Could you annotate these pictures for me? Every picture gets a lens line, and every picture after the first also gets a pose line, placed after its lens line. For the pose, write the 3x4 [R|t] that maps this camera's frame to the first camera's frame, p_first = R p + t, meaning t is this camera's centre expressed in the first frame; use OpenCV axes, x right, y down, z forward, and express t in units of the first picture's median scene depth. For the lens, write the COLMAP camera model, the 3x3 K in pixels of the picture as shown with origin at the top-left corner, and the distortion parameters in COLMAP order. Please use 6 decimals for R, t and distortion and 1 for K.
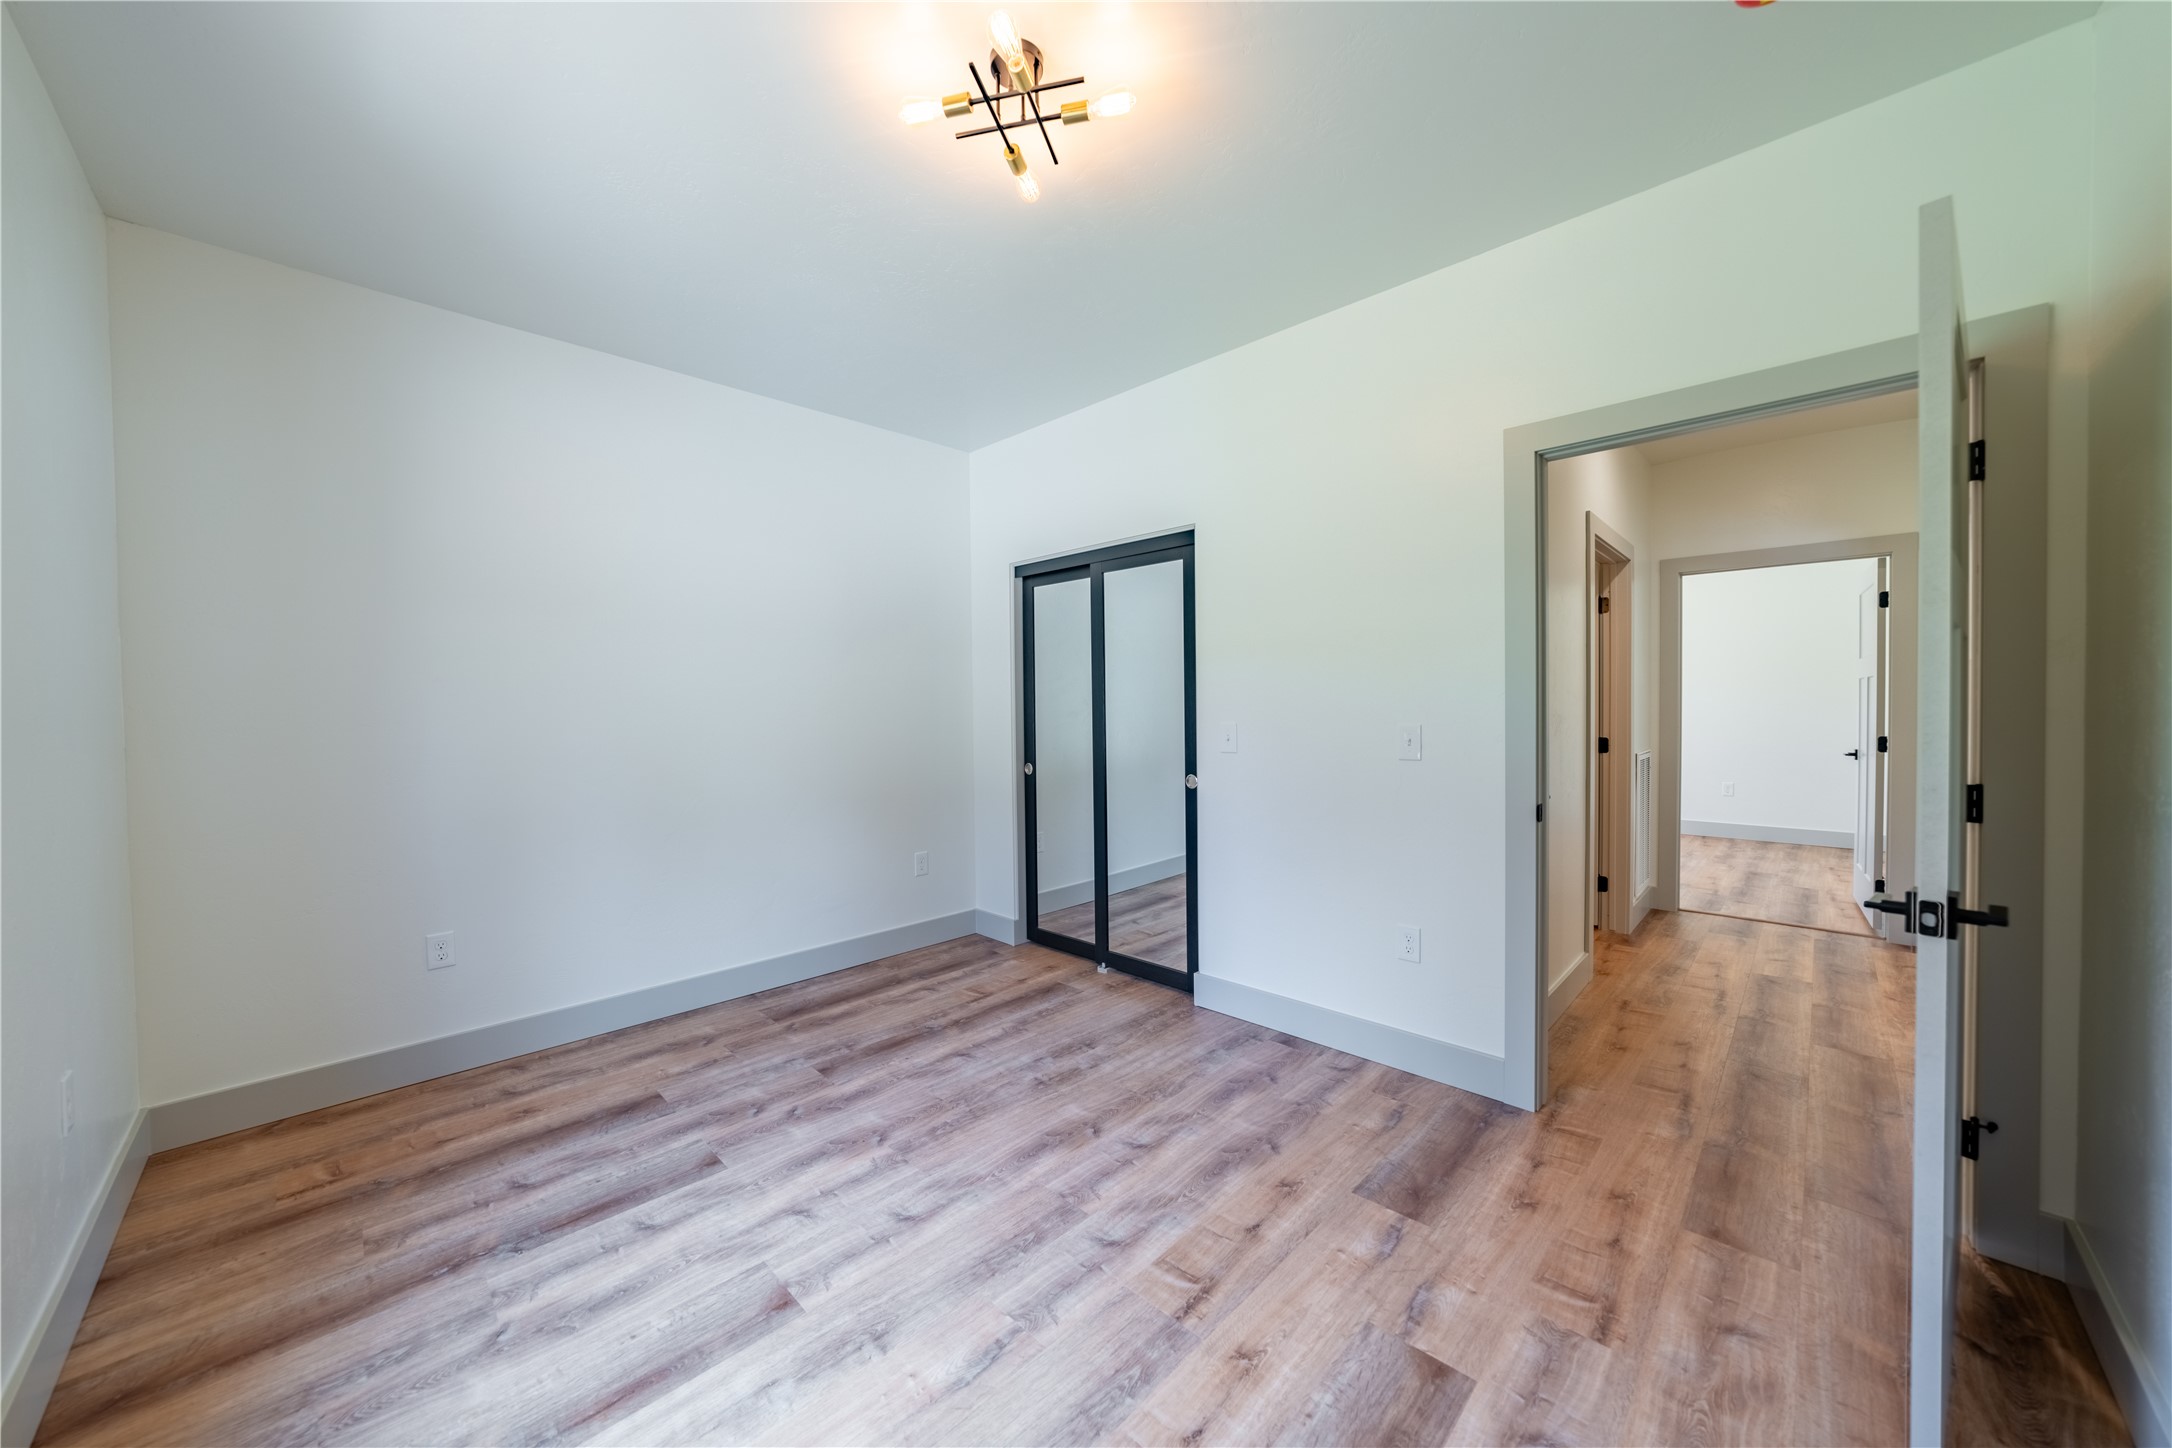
lens RADIAL K [[763.3, 0, 1090.7], [0, 763.3, 719.2], [0, 0, 1]] dist [-0.026633, 0.006479]
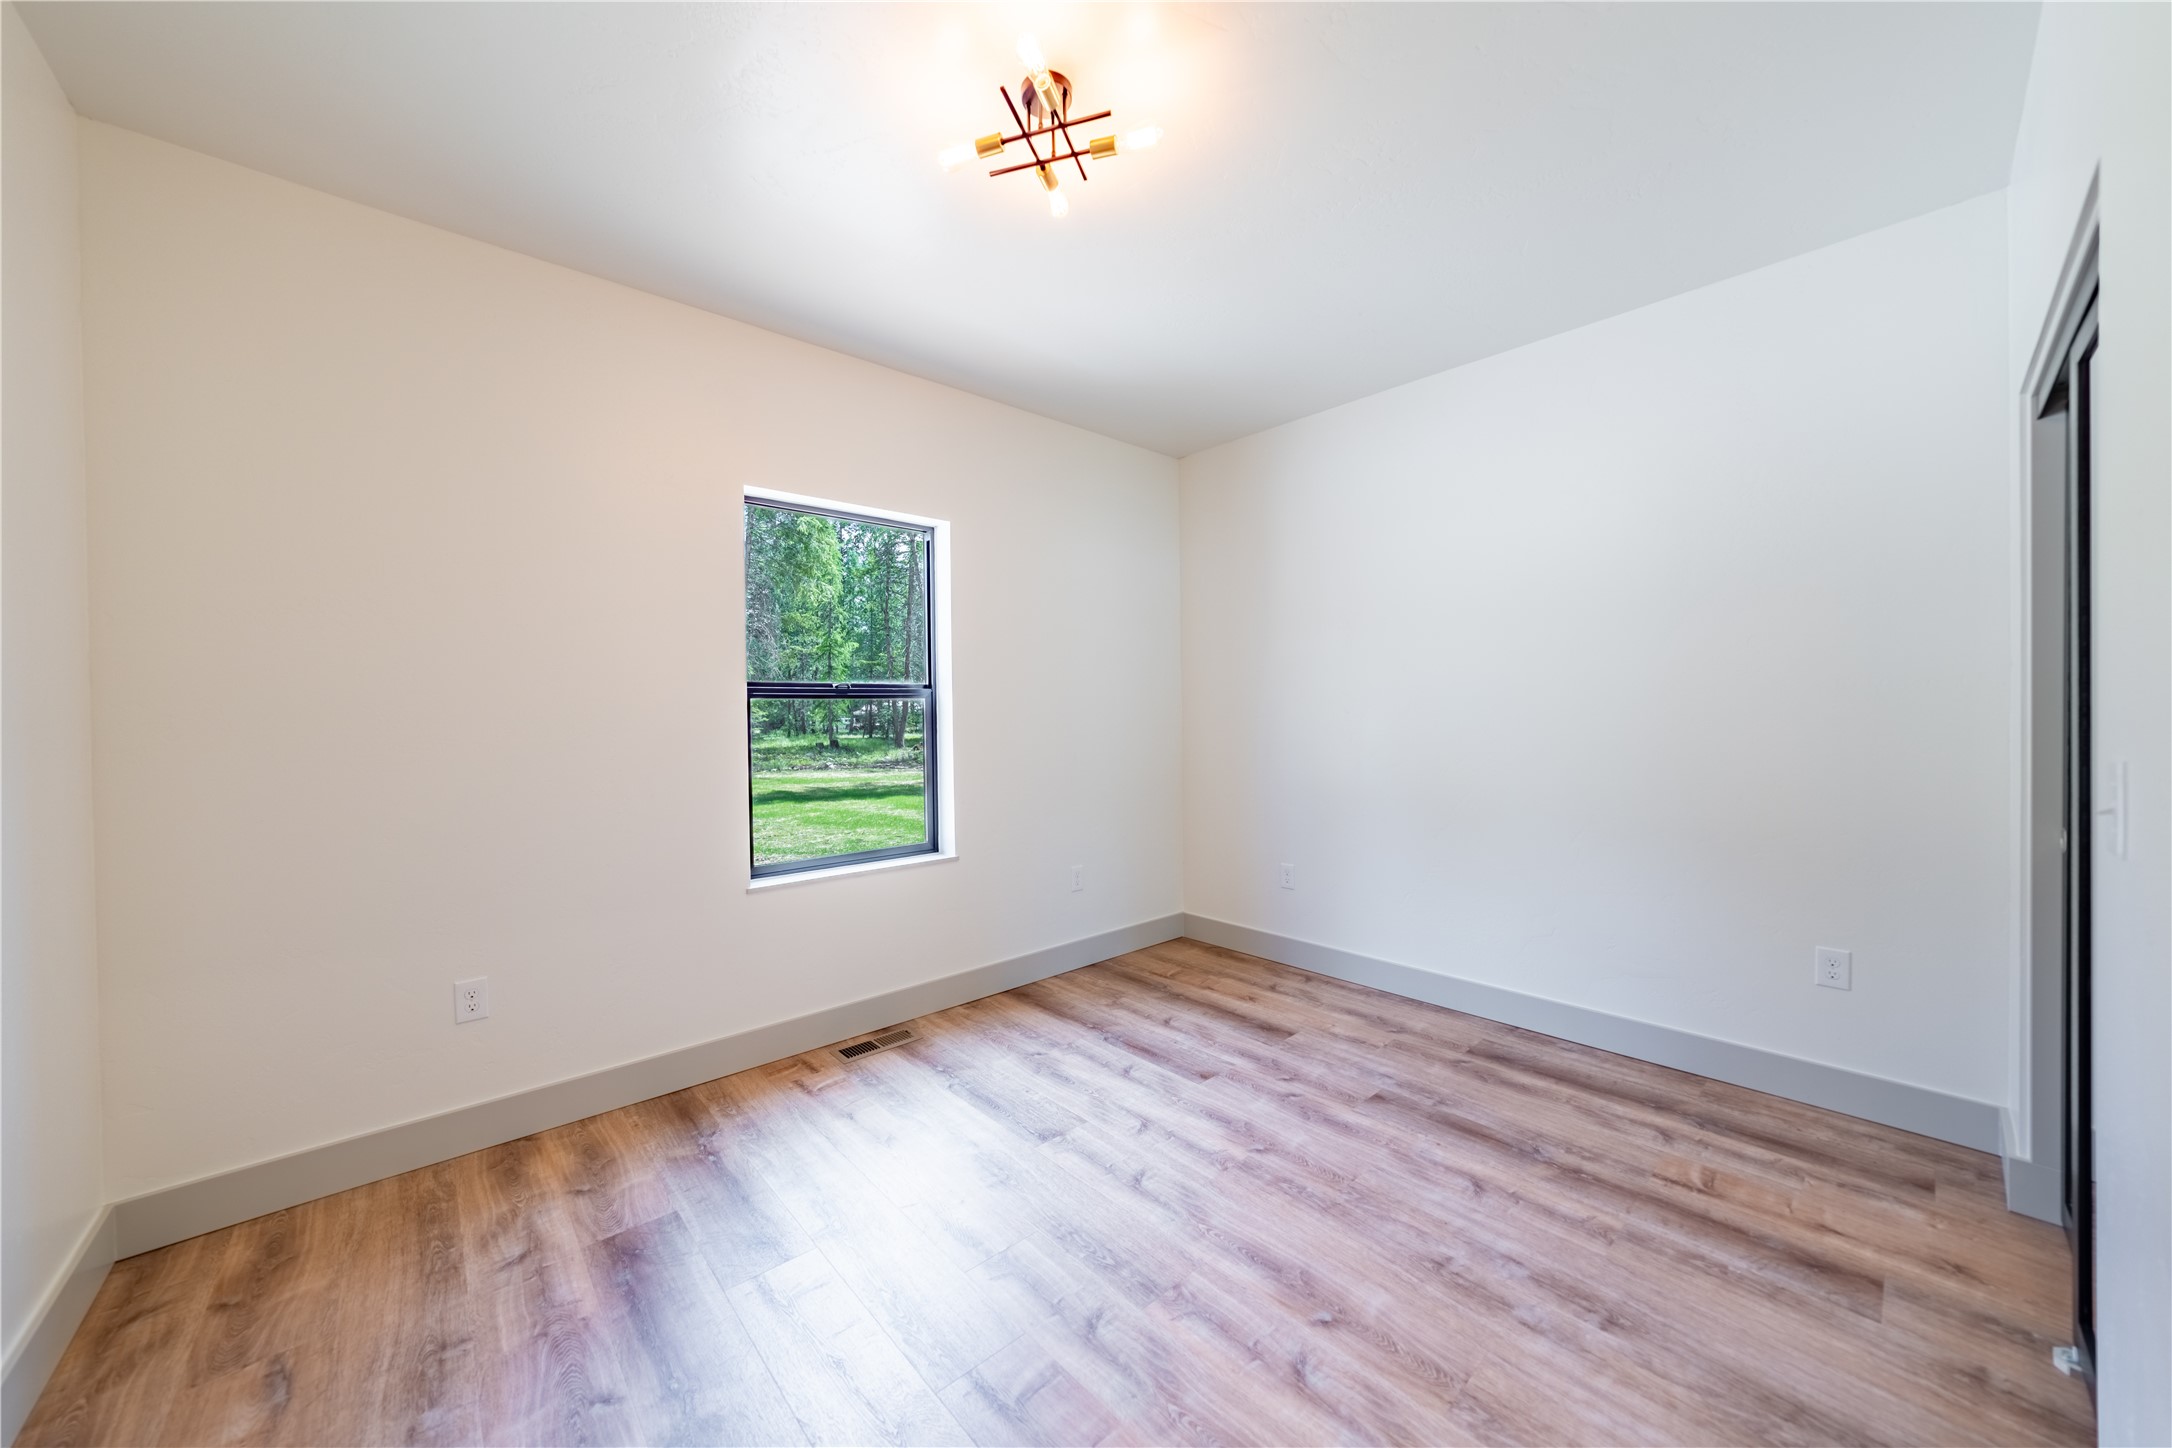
lens RADIAL K [[763.3, 0, 1090.7], [0, 763.3, 719.2], [0, 0, 1]] dist [-0.026633, 0.006479]
pose [[-0.058417, 0.020760, -0.998076, 0.656814], [-0.004037, 0.999771, 0.021032, -0.024665], [0.998284, 0.005258, -0.058319, 0.771682]]
